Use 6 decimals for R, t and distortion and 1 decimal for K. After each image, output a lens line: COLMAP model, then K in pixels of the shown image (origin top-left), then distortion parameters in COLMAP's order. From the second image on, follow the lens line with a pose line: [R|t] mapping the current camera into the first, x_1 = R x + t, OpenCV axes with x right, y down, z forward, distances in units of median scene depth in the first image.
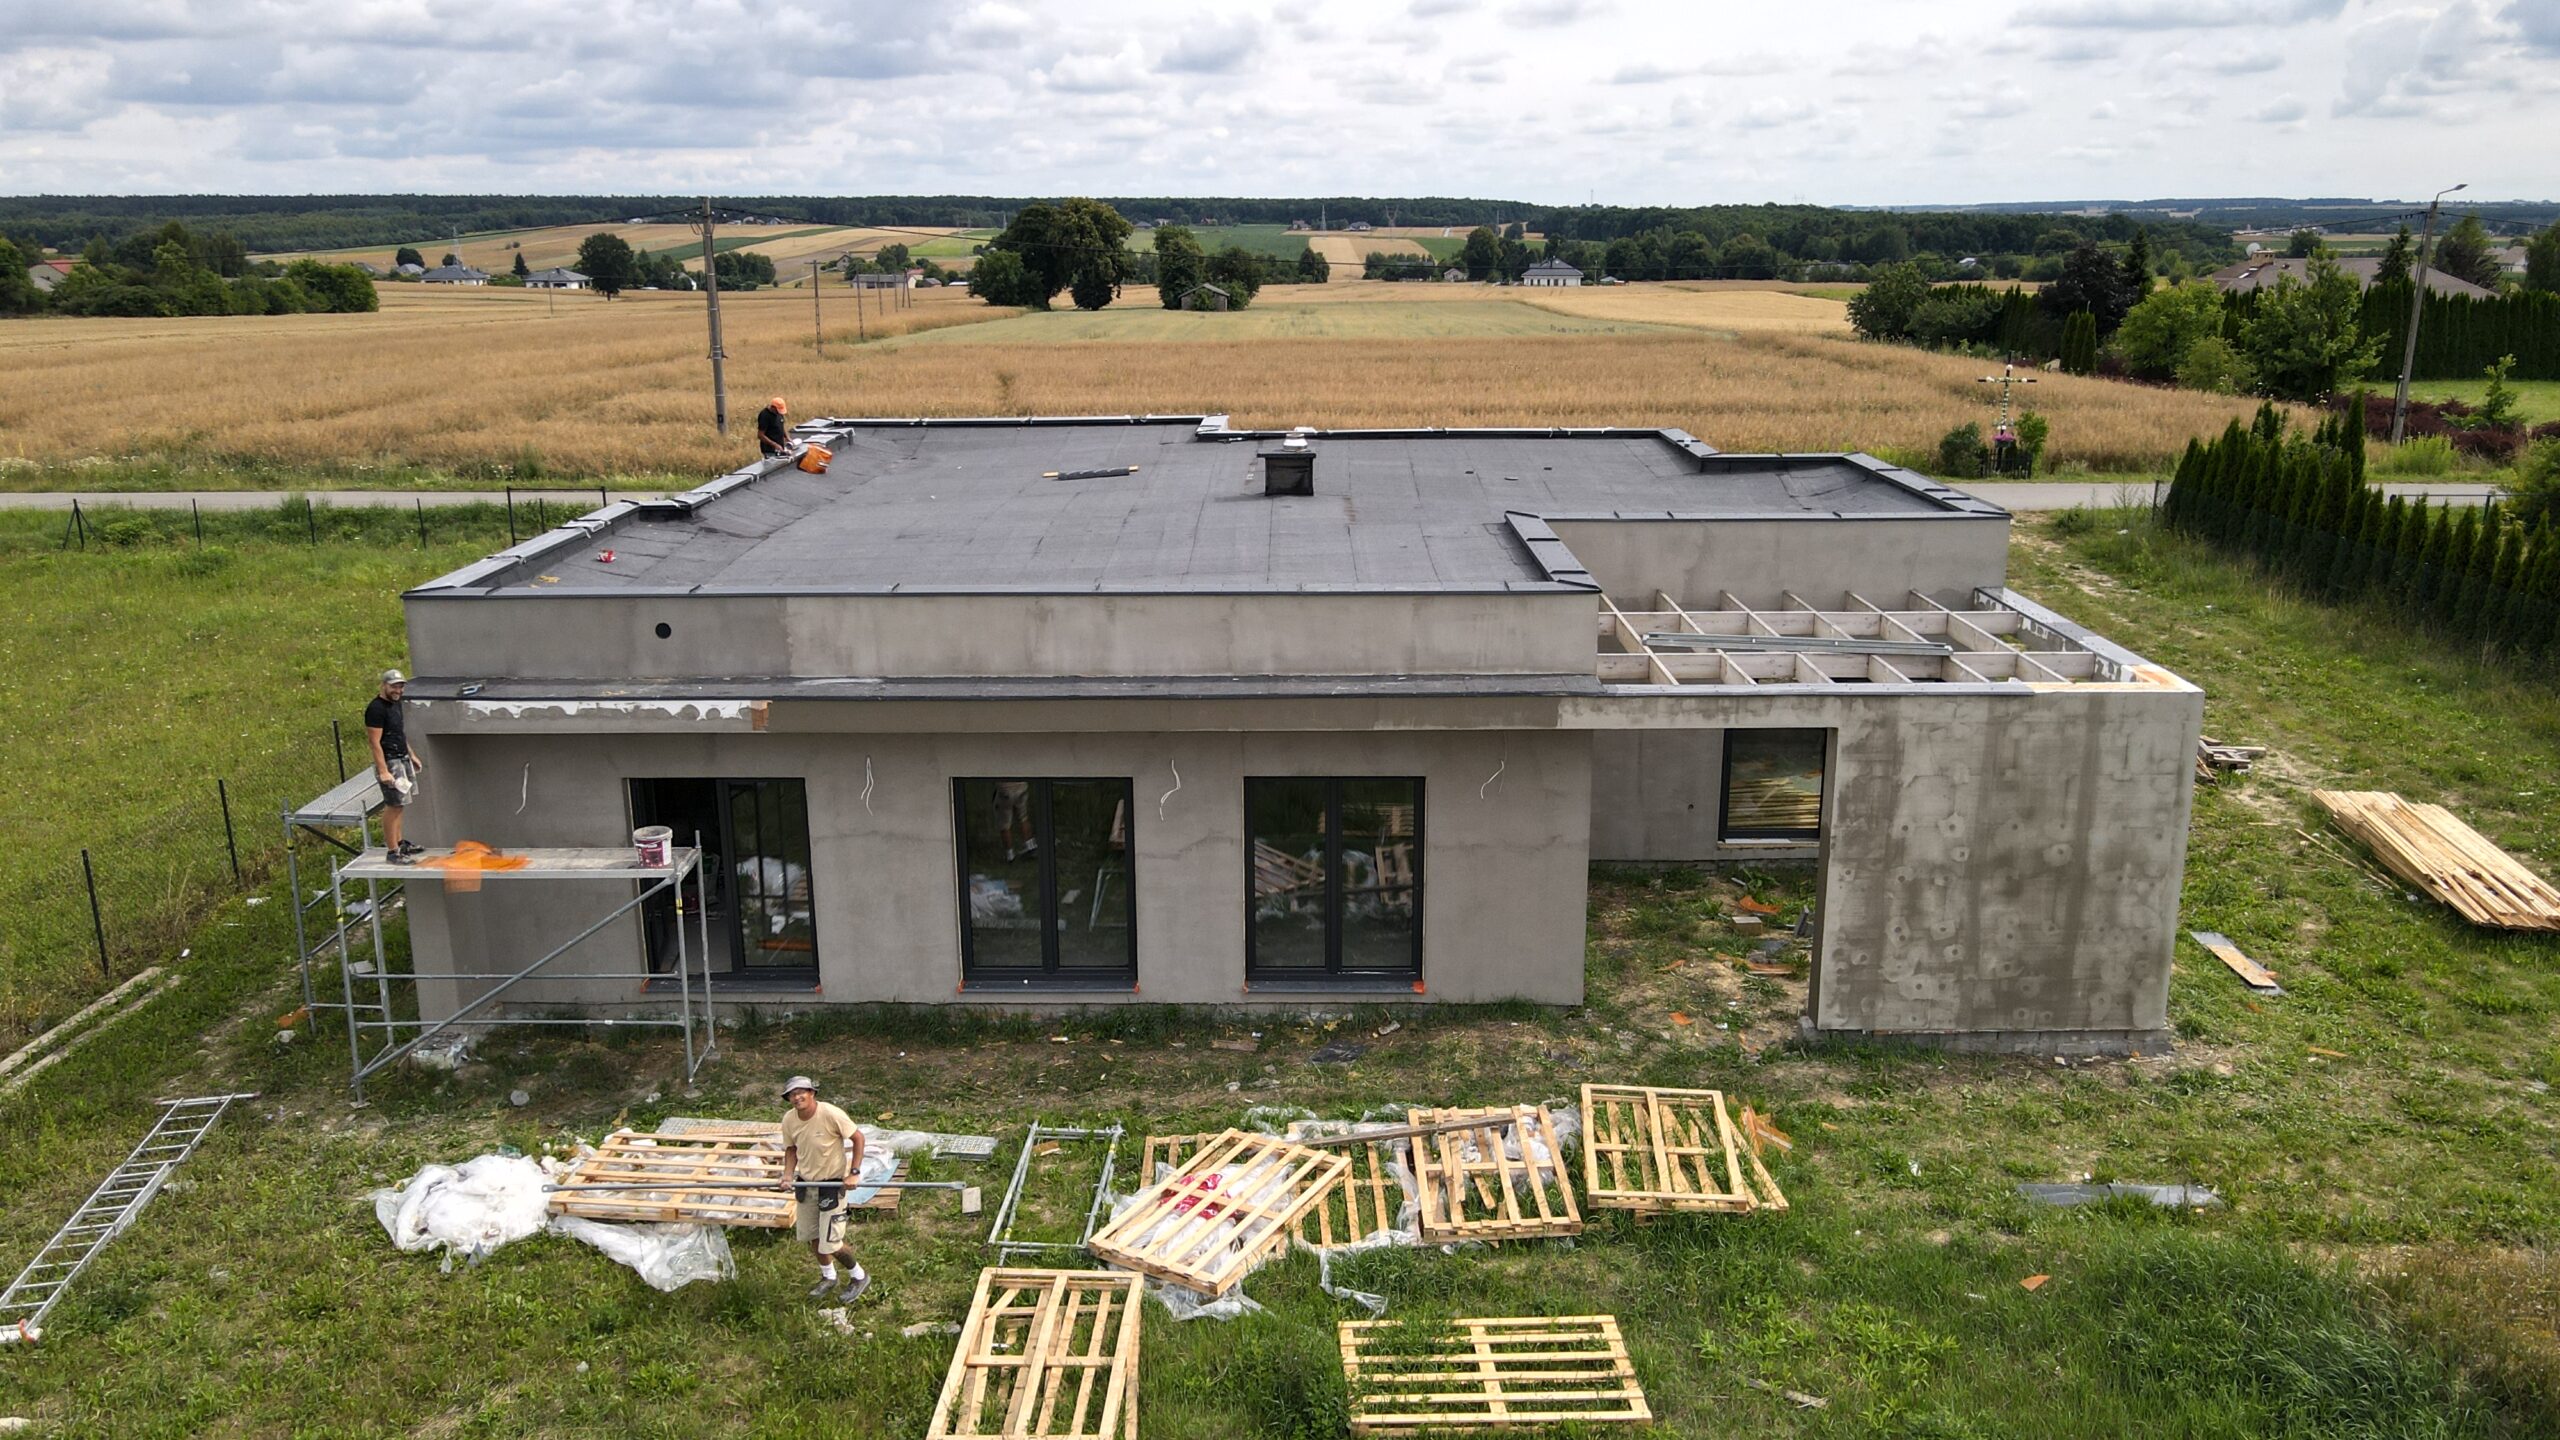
lens RADIAL K [[1886.8, 0, 1268.6], [0, 1886.8, 721.8], [0, 0, 1]] dist [0.003240, 0.028206]
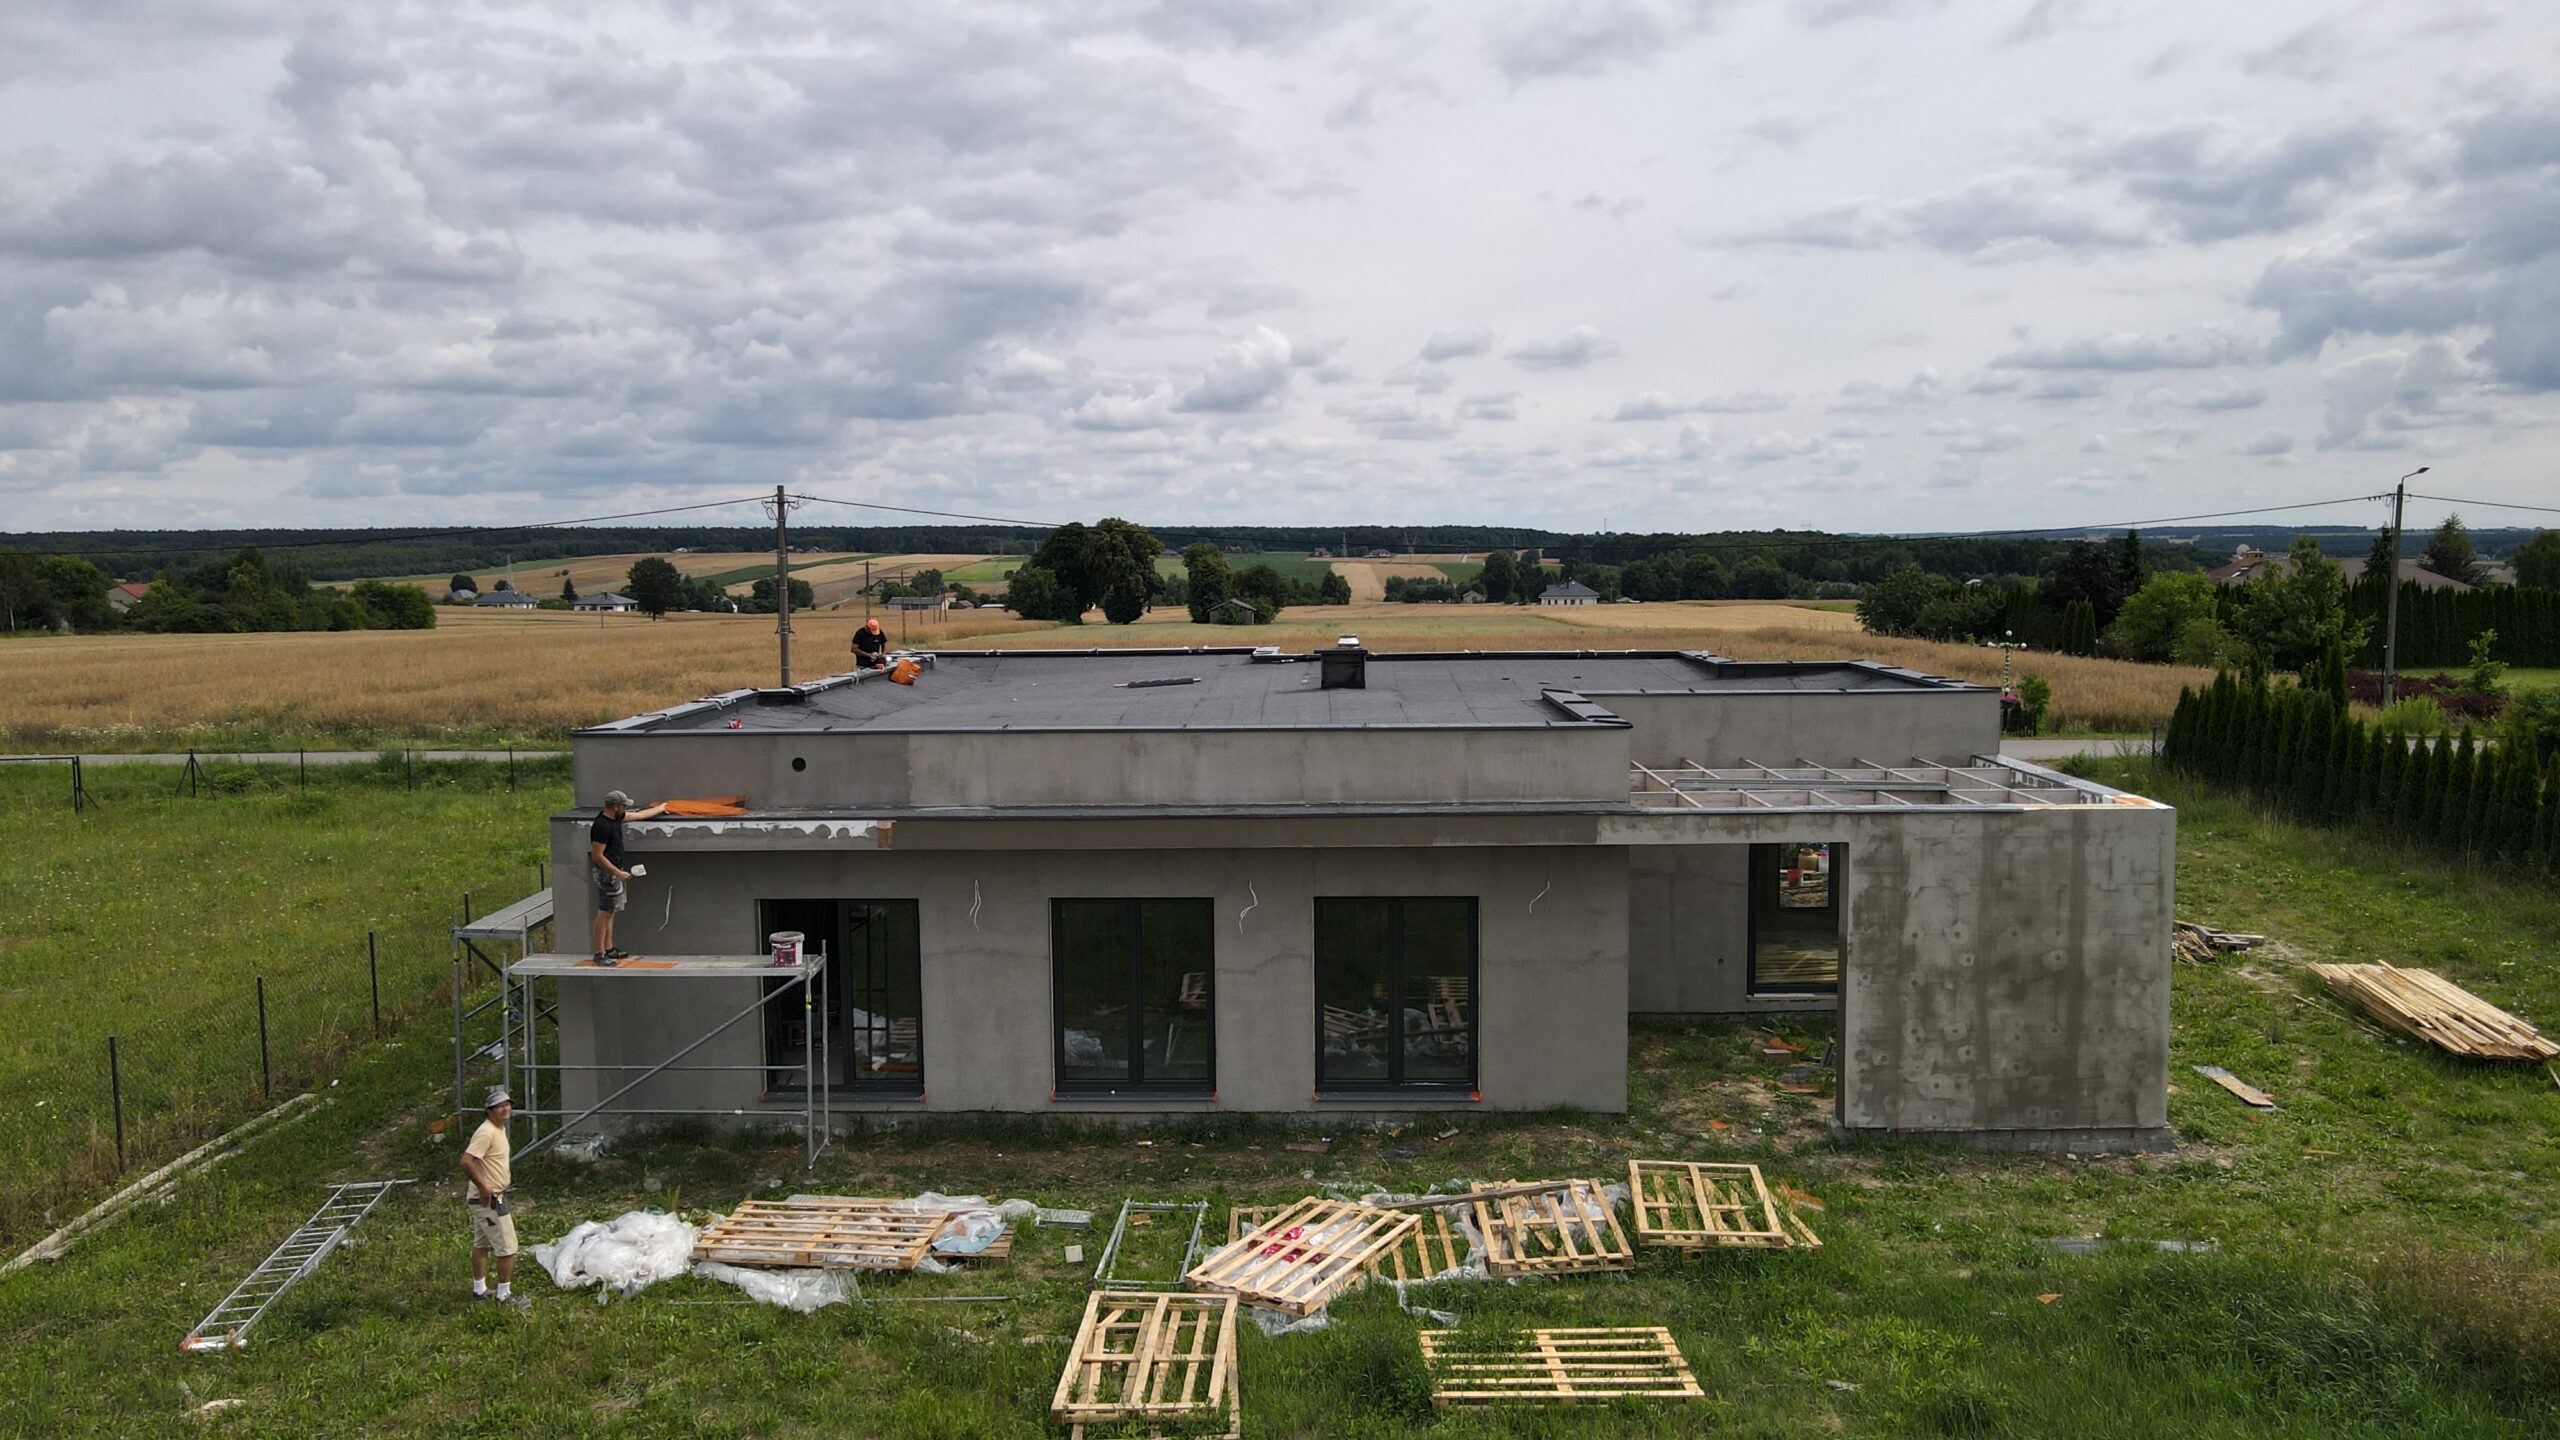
lens RADIAL K [[1886.8, 0, 1268.6], [0, 1886.8, 721.8], [0, 0, 1]] dist [0.003240, 0.028206]
pose [[0.999925, -0.002015, -0.012079, -0.026285], [-0.000036, 0.985886, -0.167417, 0.113271], [0.012246, 0.167405, 0.985812, -0.110249]]
